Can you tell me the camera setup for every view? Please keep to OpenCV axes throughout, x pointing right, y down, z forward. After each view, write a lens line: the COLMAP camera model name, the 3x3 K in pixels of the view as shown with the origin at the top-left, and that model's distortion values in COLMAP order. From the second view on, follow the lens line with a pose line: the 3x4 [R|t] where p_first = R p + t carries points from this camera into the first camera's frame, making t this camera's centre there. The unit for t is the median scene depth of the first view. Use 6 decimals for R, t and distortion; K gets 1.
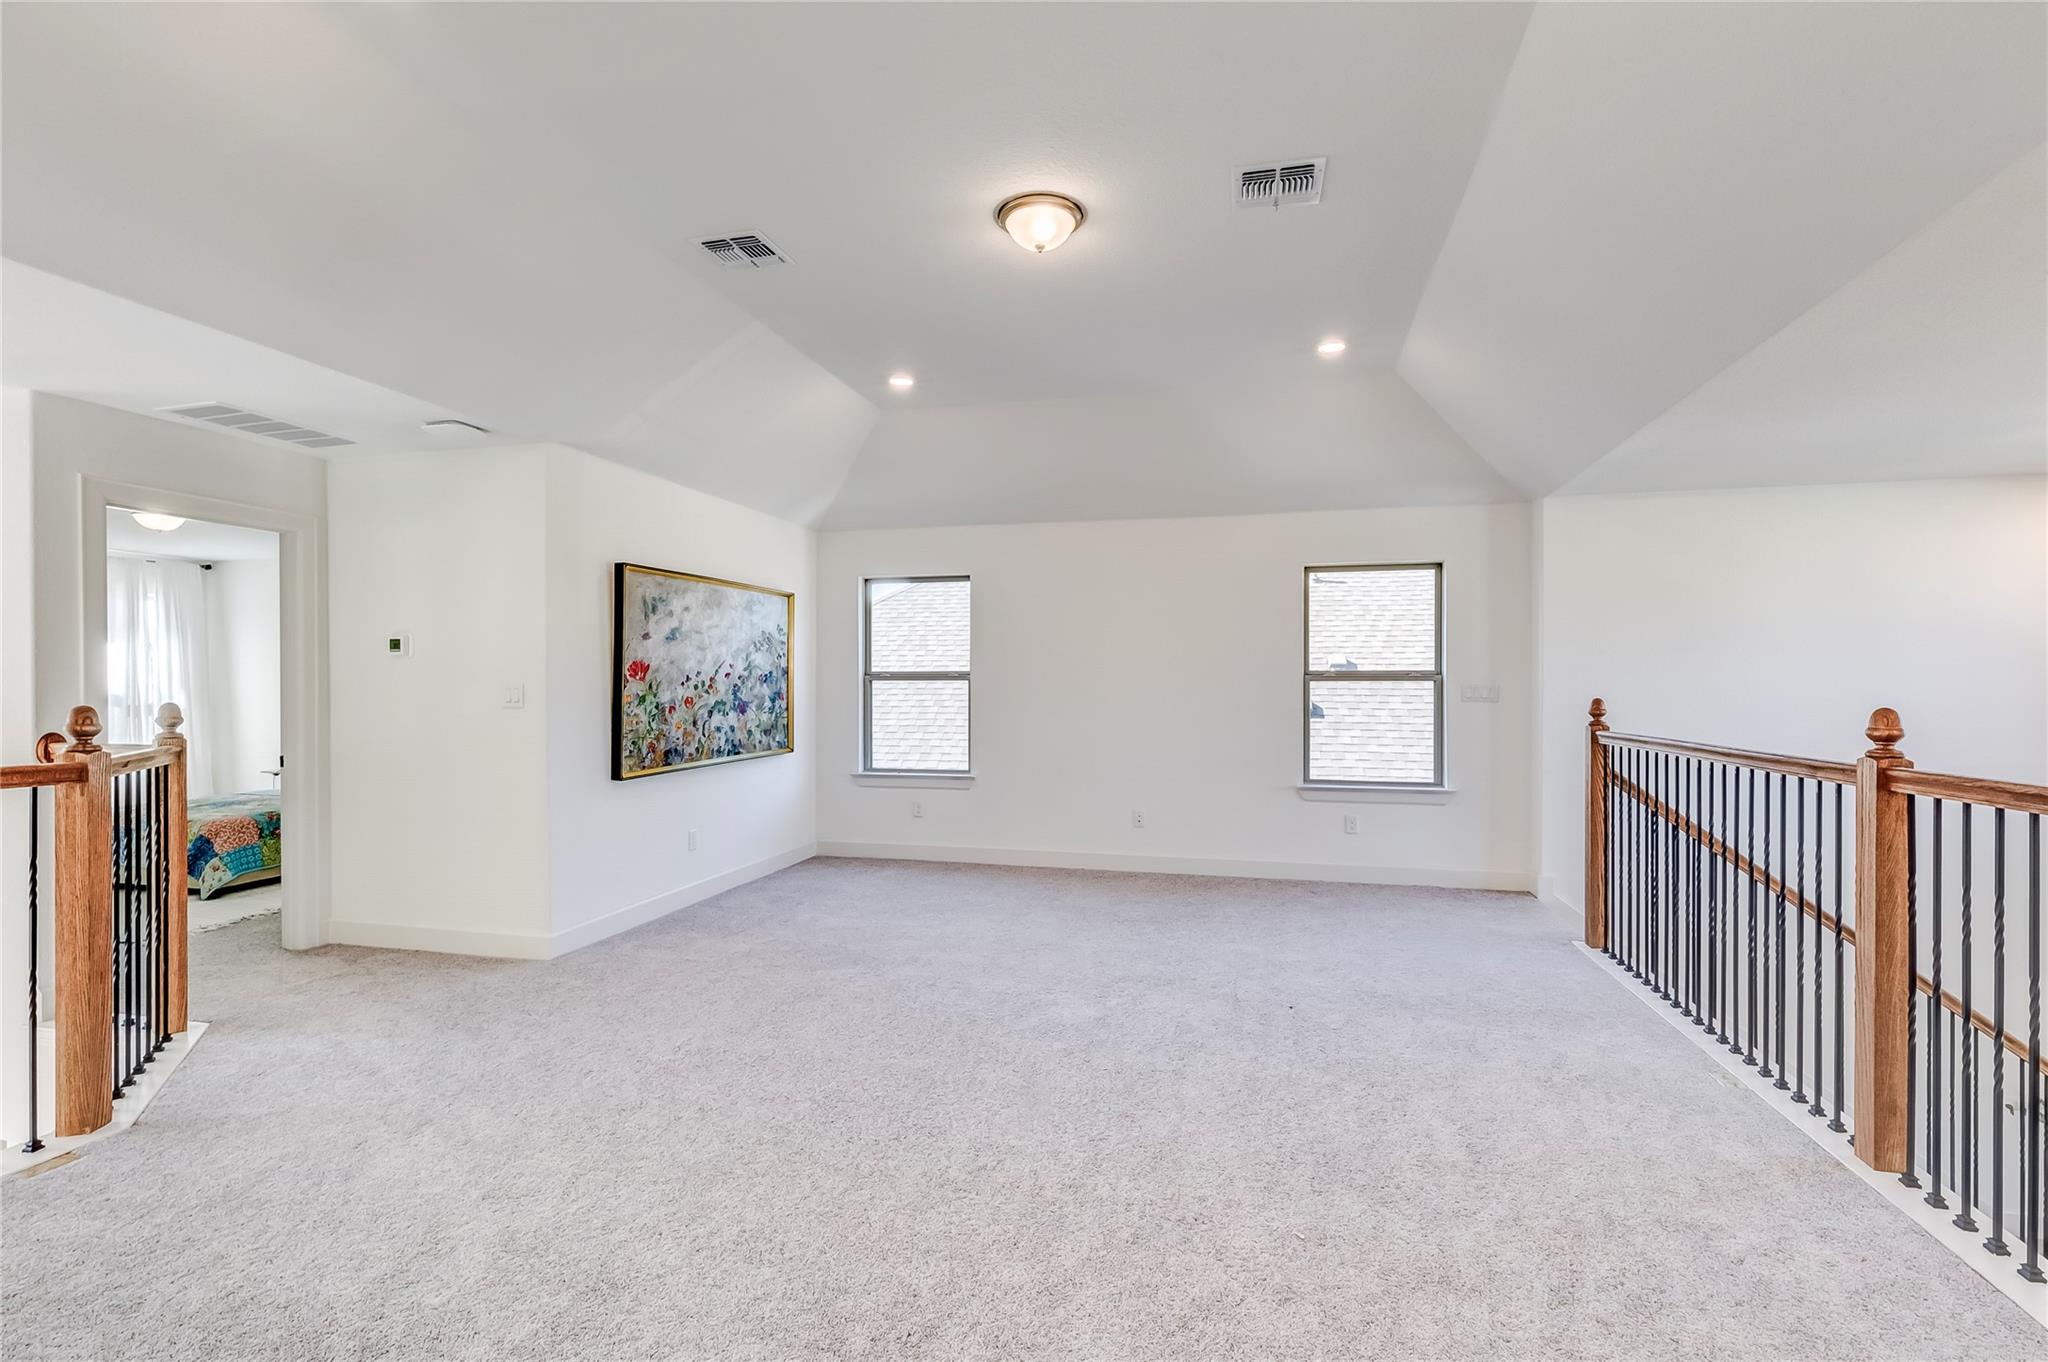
lens RADIAL K [[929.5, 0, 1020.7], [0, 929.5, 686.1], [0, 0, 1]] dist [0.002444, -0.001344]
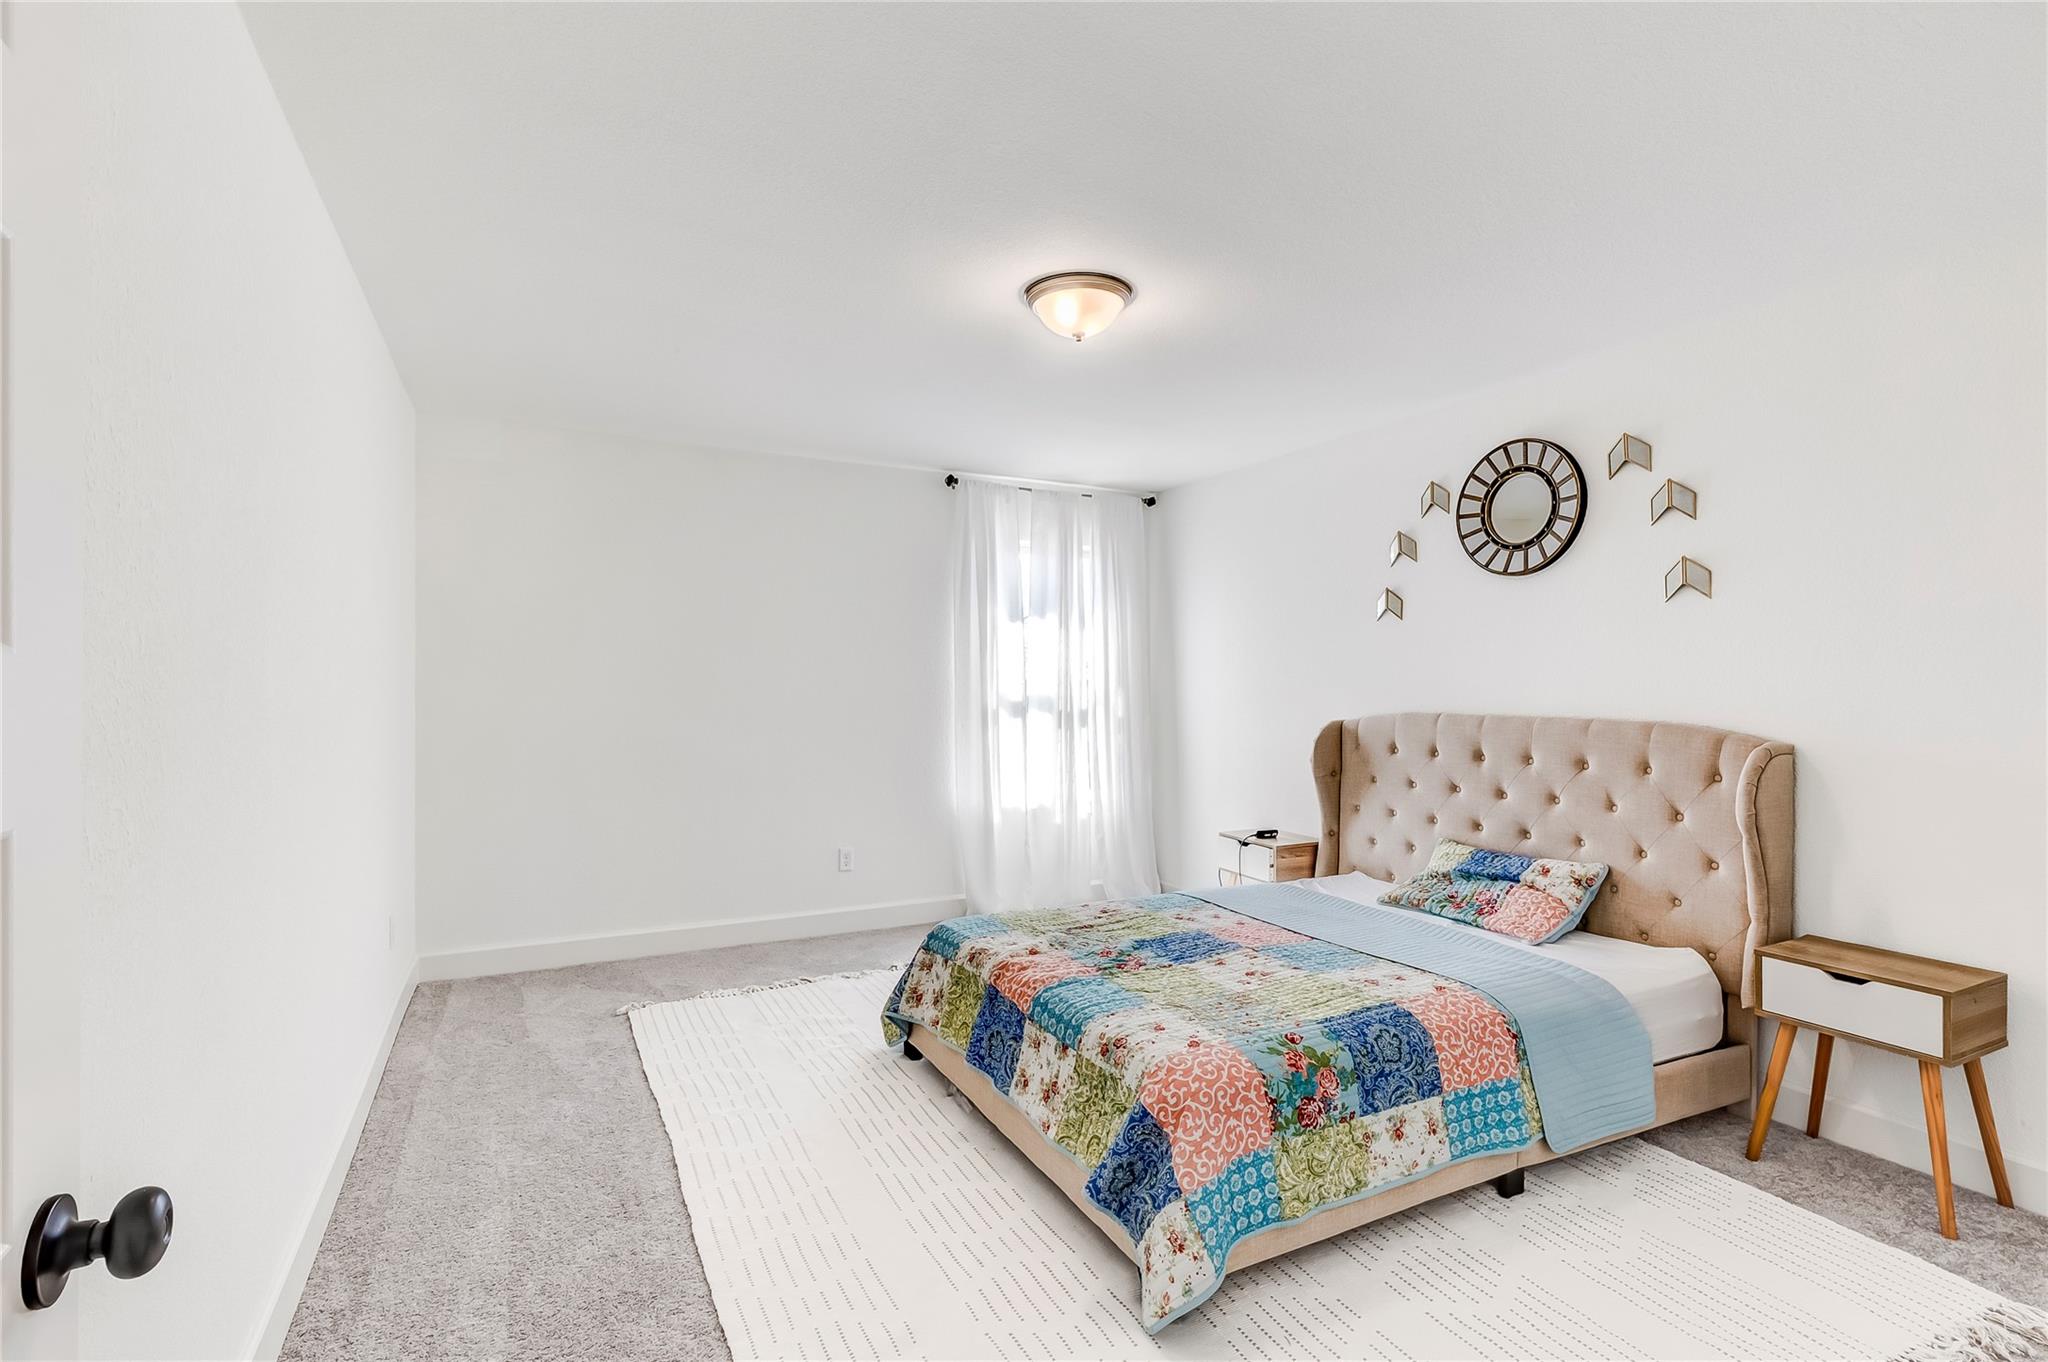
lens RADIAL K [[929.5, 0, 1019.7], [0, 929.5, 680.2], [0, 0, 1]] dist [0.002444, -0.001344]
pose [[0.663334, 0.009512, -0.748263, -0.631088], [-0.014693, 0.999892, -0.000314, -0.001250], [0.748179, 0.011203, 0.663402, 0.708060]]
